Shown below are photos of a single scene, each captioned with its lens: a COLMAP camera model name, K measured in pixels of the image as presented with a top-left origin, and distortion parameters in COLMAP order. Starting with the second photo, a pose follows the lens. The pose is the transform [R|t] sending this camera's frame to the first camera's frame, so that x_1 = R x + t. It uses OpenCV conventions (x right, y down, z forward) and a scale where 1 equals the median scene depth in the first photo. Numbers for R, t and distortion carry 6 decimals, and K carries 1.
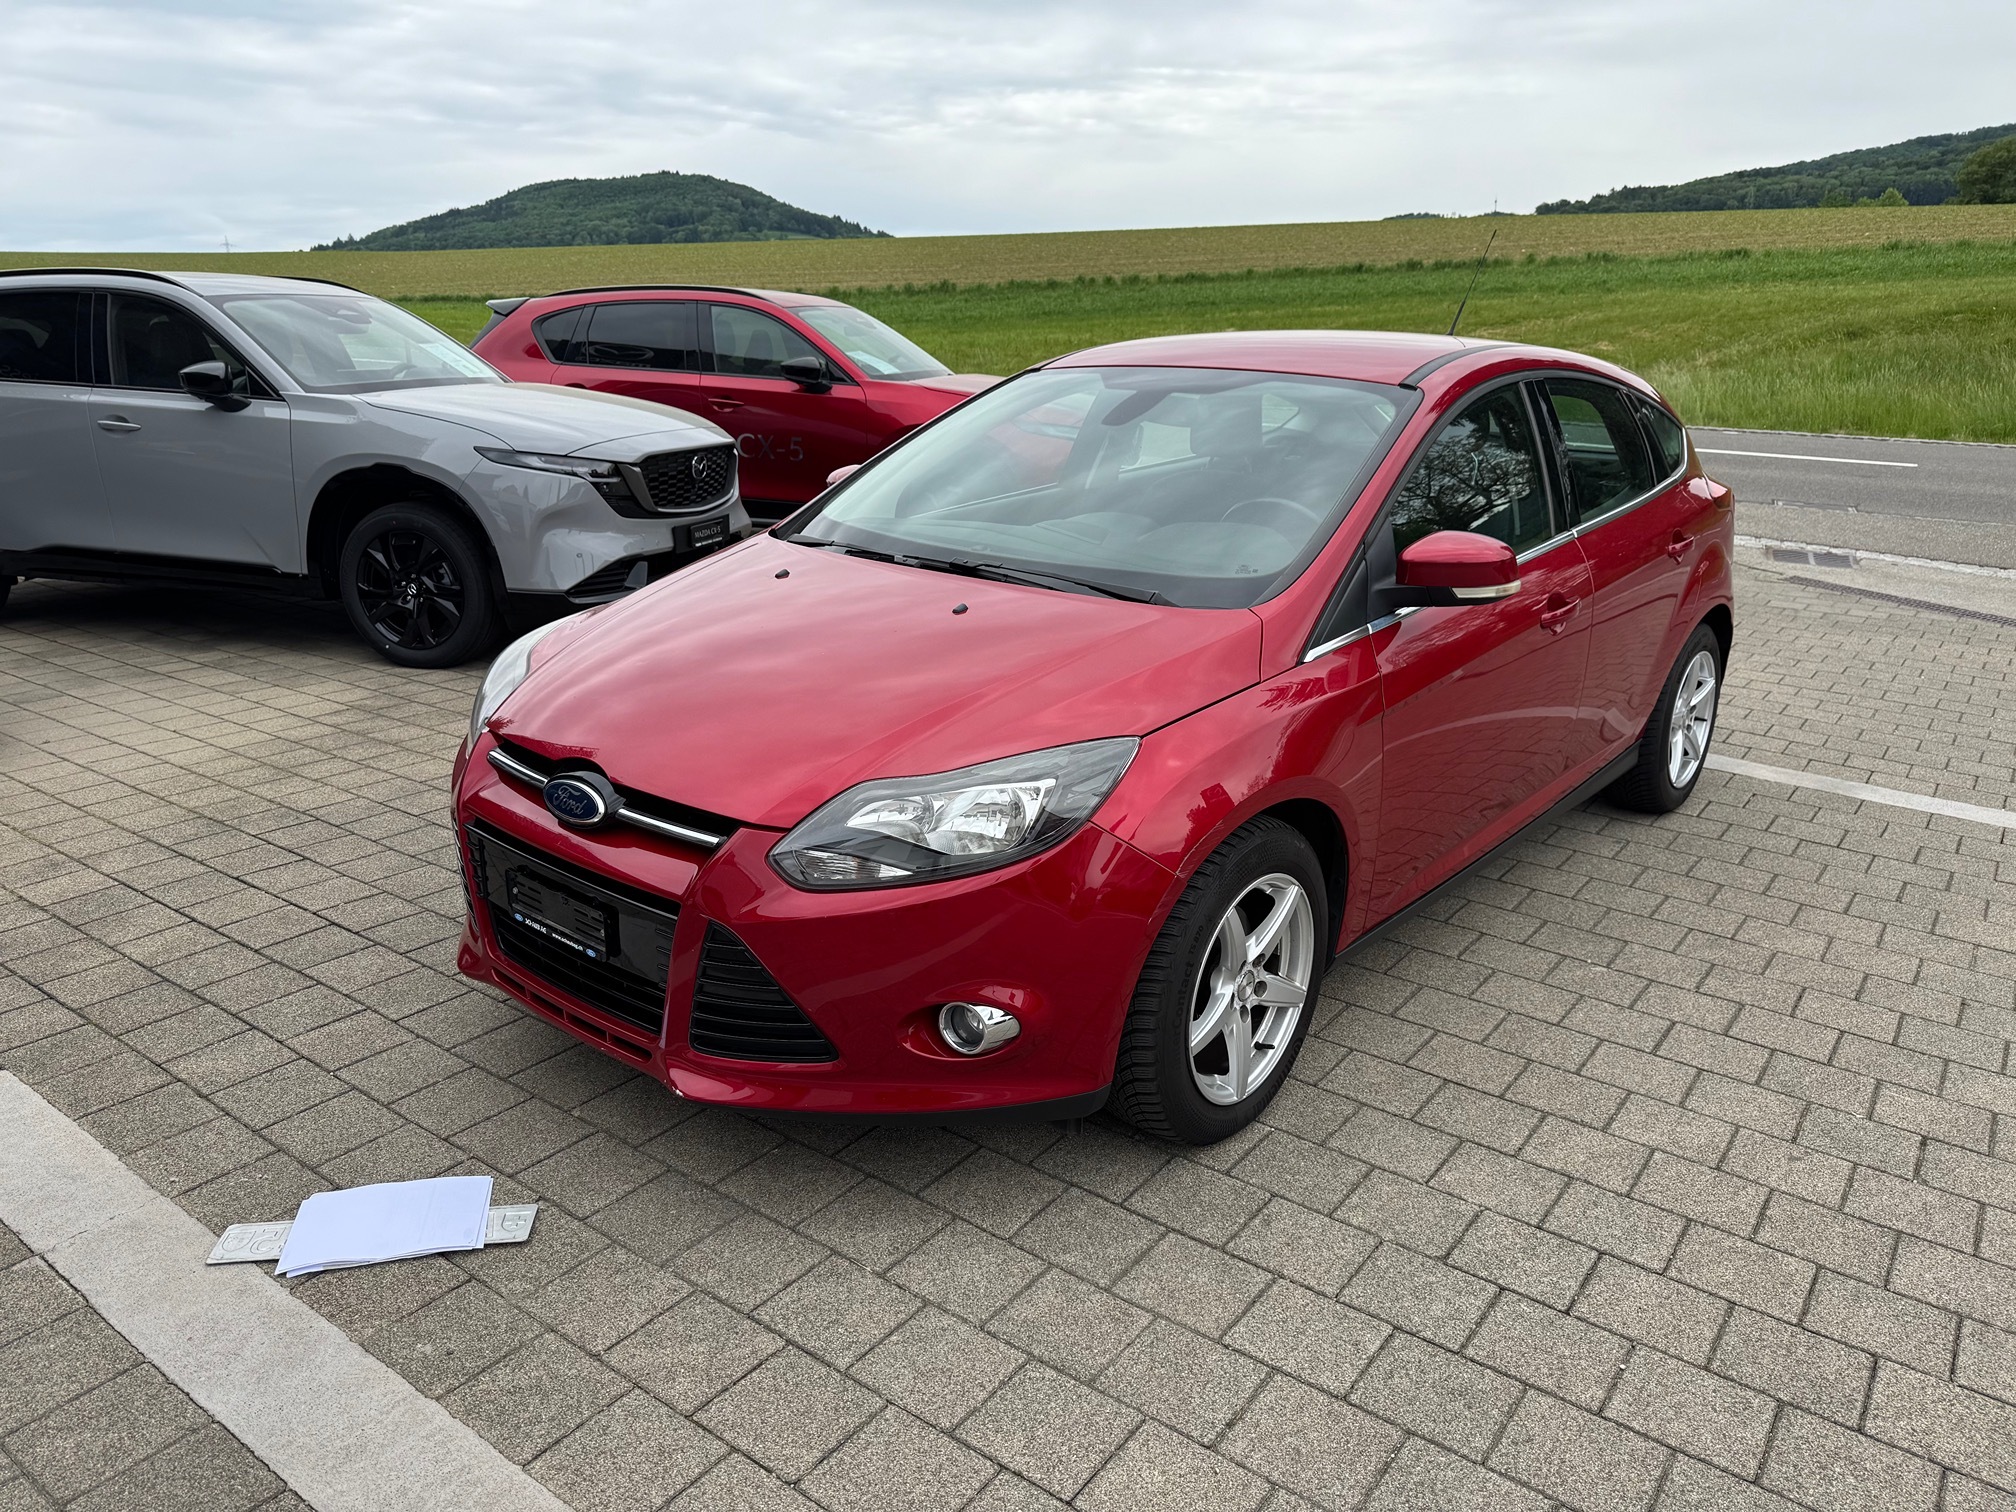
lens RADIAL K [[1438.3, 0, 1008.0], [0, 1438.3, 756.0], [0, 0, 1]] dist [-0.017739, -0.004749]
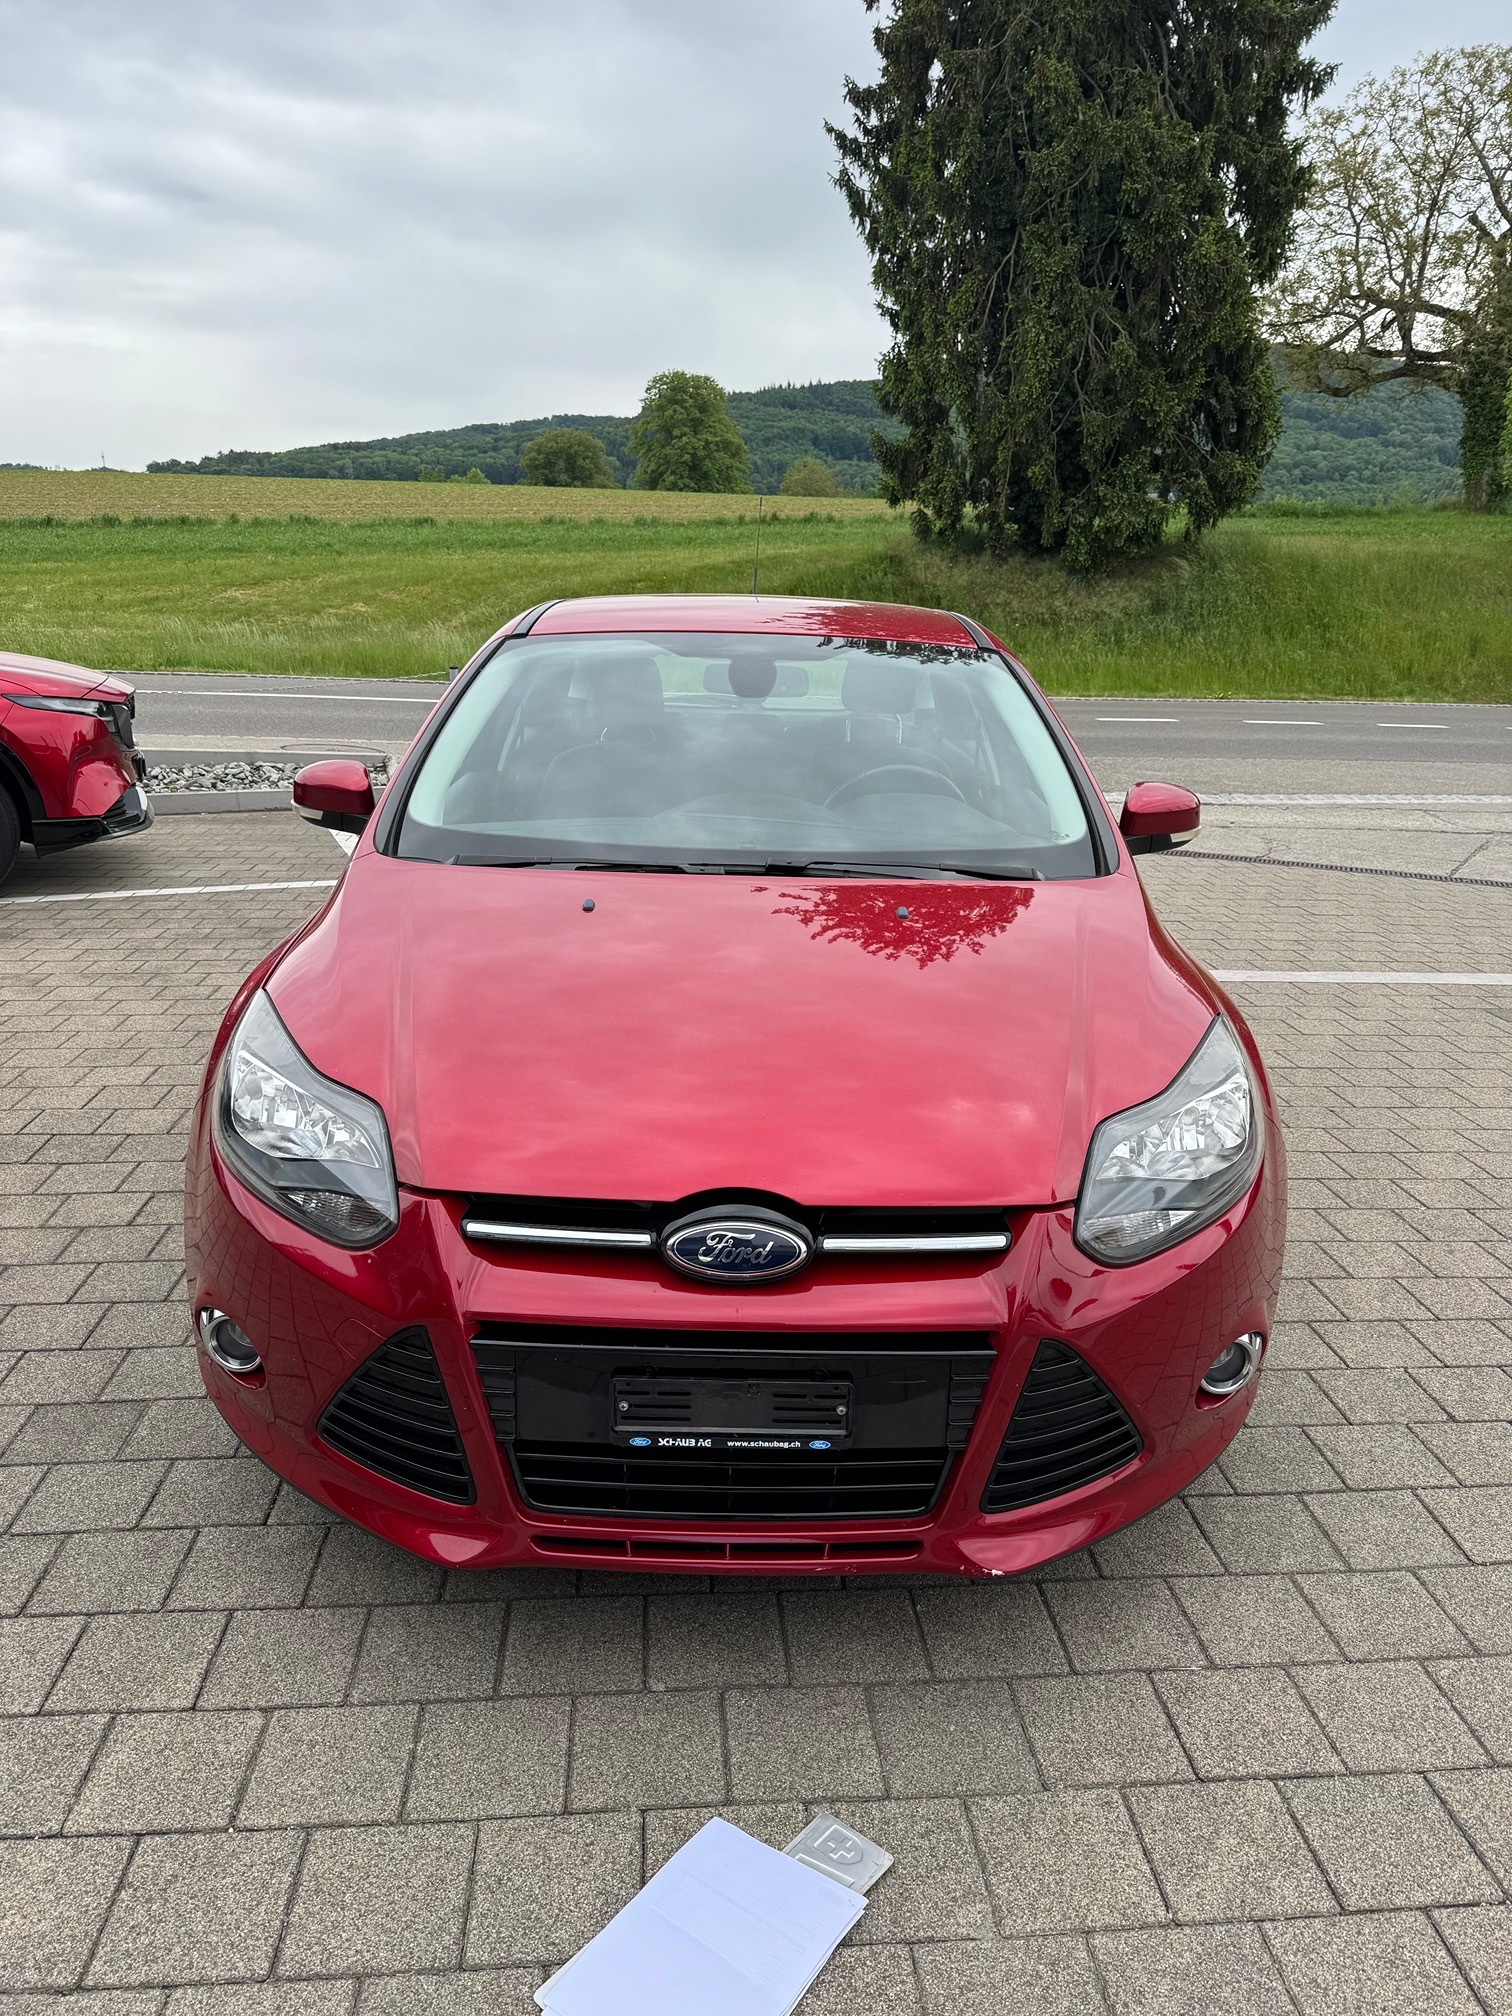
lens RADIAL K [[1438.3, 0, 756.0], [0, 1438.3, 1008.0], [0, 0, 1]] dist [-0.017739, -0.004749]
pose [[0.743672, -0.170295, 0.646492, -0.087628], [0.173919, 0.982999, 0.058873, -0.014990], [-0.645526, 0.068655, 0.760646, 0.053558]]
